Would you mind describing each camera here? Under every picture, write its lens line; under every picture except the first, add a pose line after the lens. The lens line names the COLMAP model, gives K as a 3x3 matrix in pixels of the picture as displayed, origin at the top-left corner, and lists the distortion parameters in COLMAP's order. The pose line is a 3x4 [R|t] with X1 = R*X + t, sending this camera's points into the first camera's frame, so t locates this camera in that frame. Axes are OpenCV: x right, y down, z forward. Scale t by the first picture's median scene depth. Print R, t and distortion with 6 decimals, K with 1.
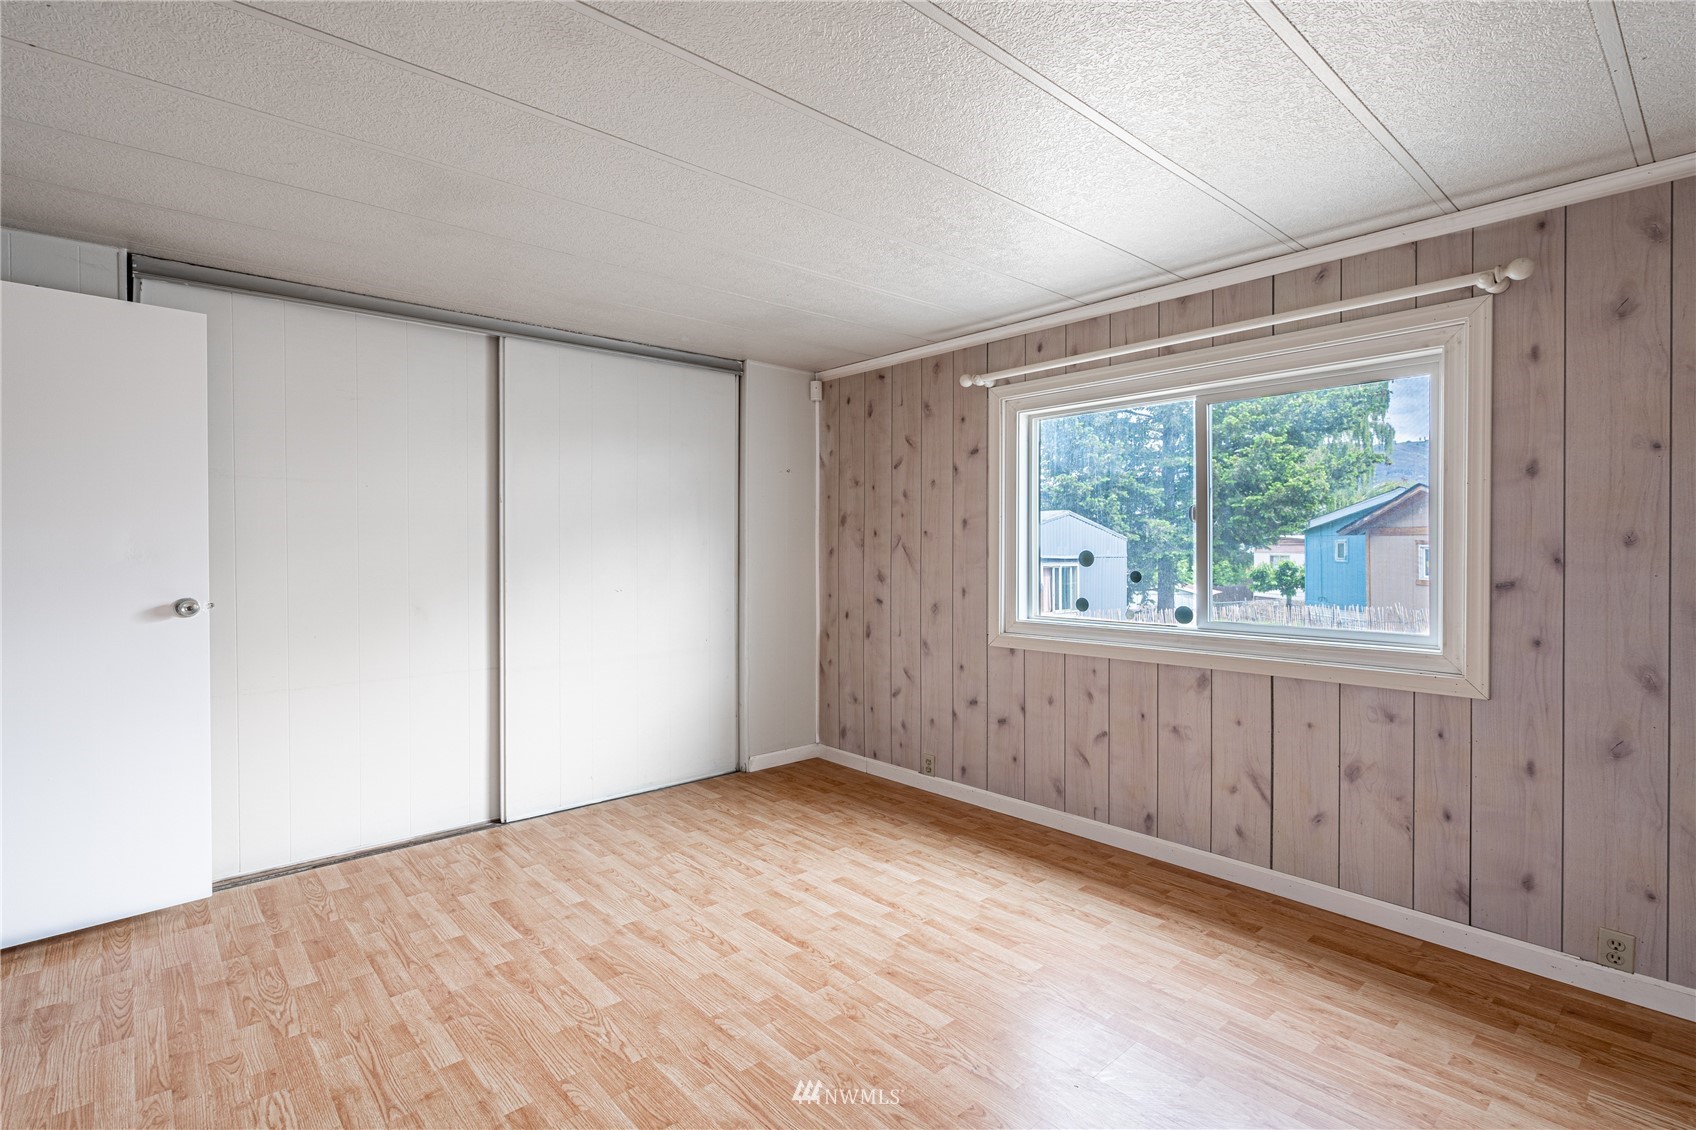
lens RADIAL K [[821.0, 0, 848.7], [0, 821.0, 559.5], [0, 0, 1]] dist [-0.003232, 0.002182]
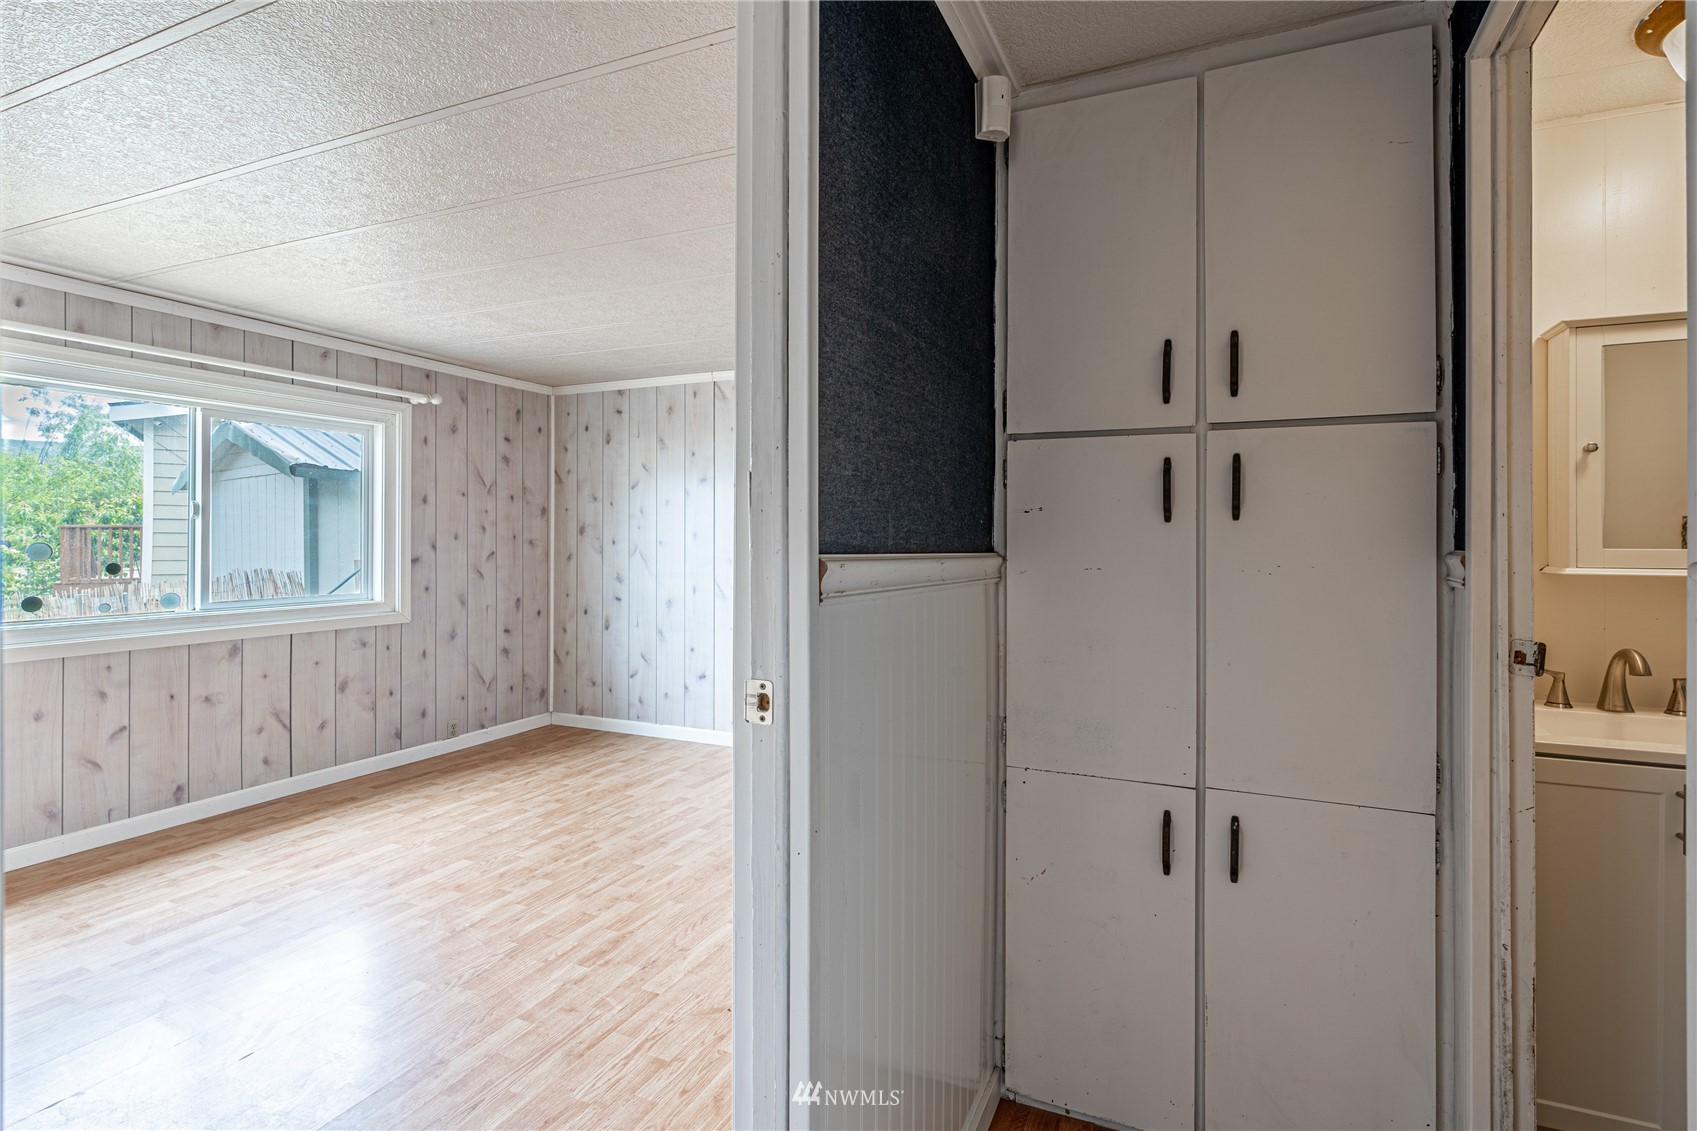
lens RADIAL K [[821.5, 0, 868.1], [0, 821.5, 540.0], [0, 0, 1]] dist [-0.003232, 0.002182]
pose [[-0.421691, 0.000419, 0.906740, -1.100822], [0.012124, 0.999913, 0.005176, -0.009357], [-0.906659, 0.013176, -0.421659, 0.692288]]
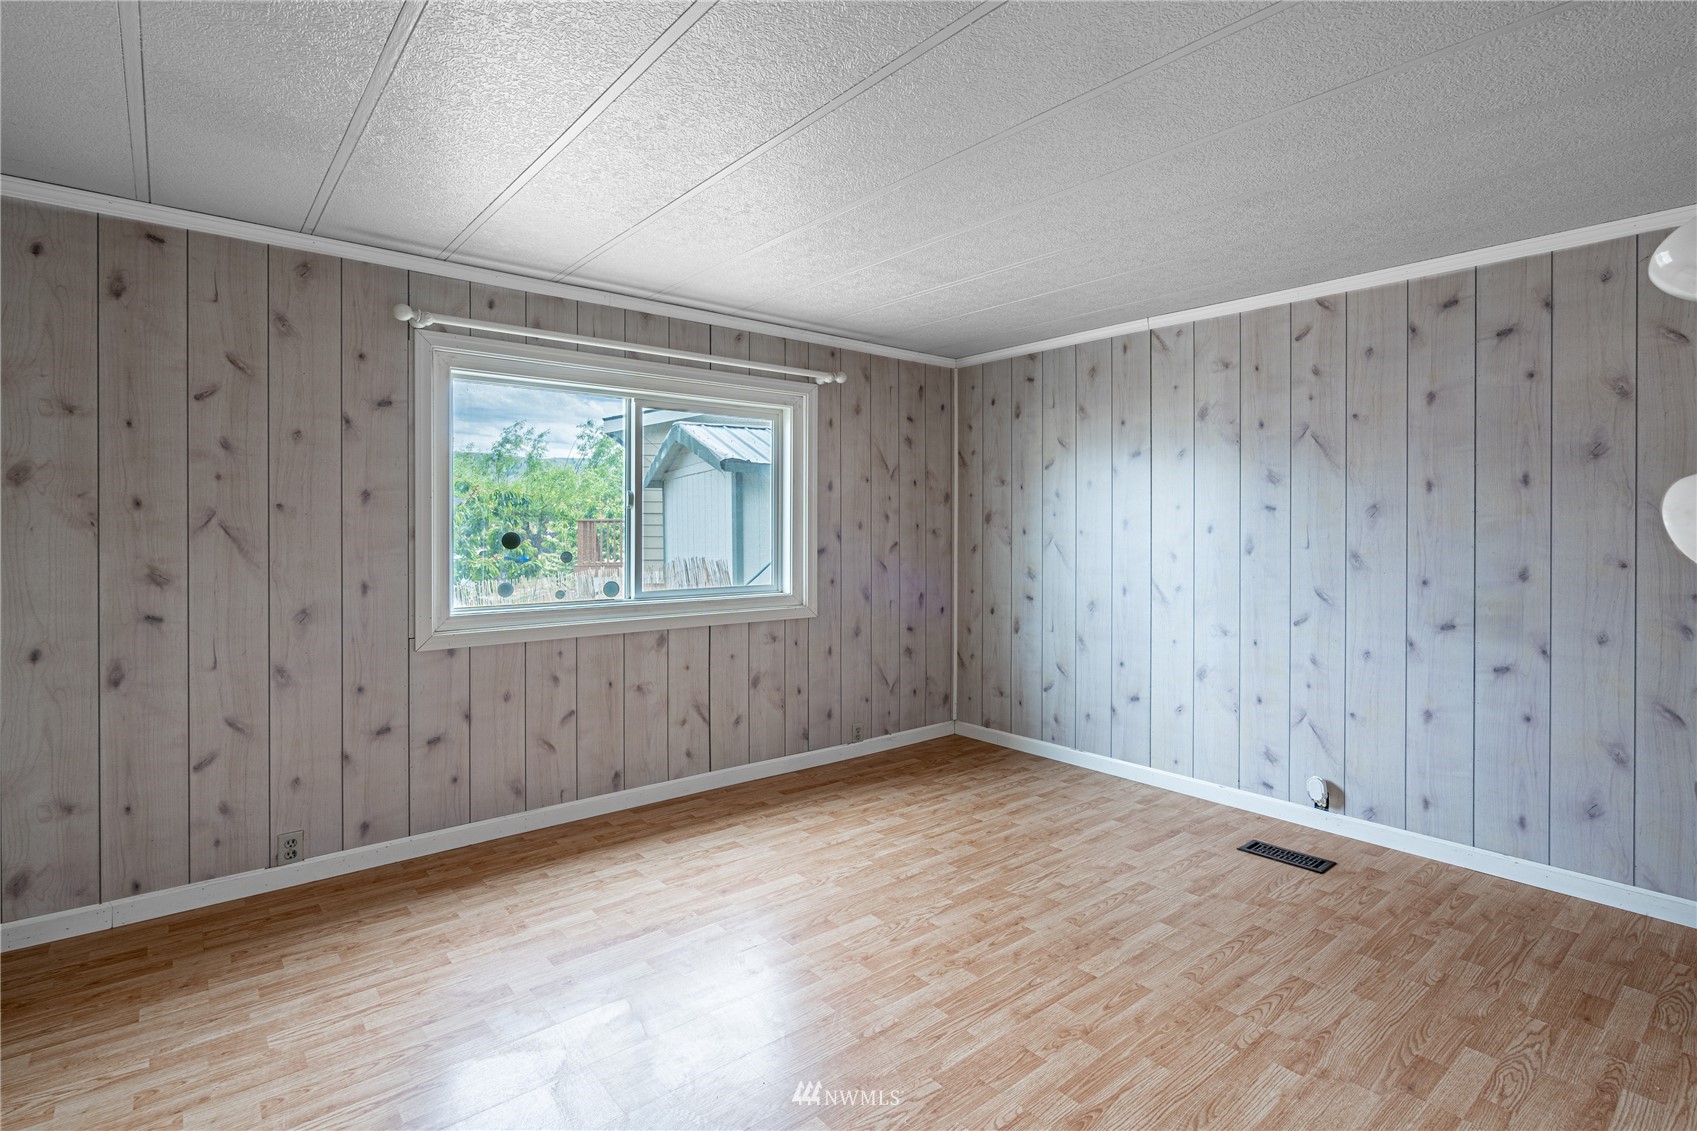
lens RADIAL K [[821.5, 0, 856.2], [0, 821.5, 535.2], [0, 0, 1]] dist [-0.003232, 0.002182]
pose [[0.031040, -0.004857, 0.999506, -0.790642], [0.014578, 0.999884, 0.004406, -0.006854], [-0.999412, 0.014434, 0.031107, 0.707308]]
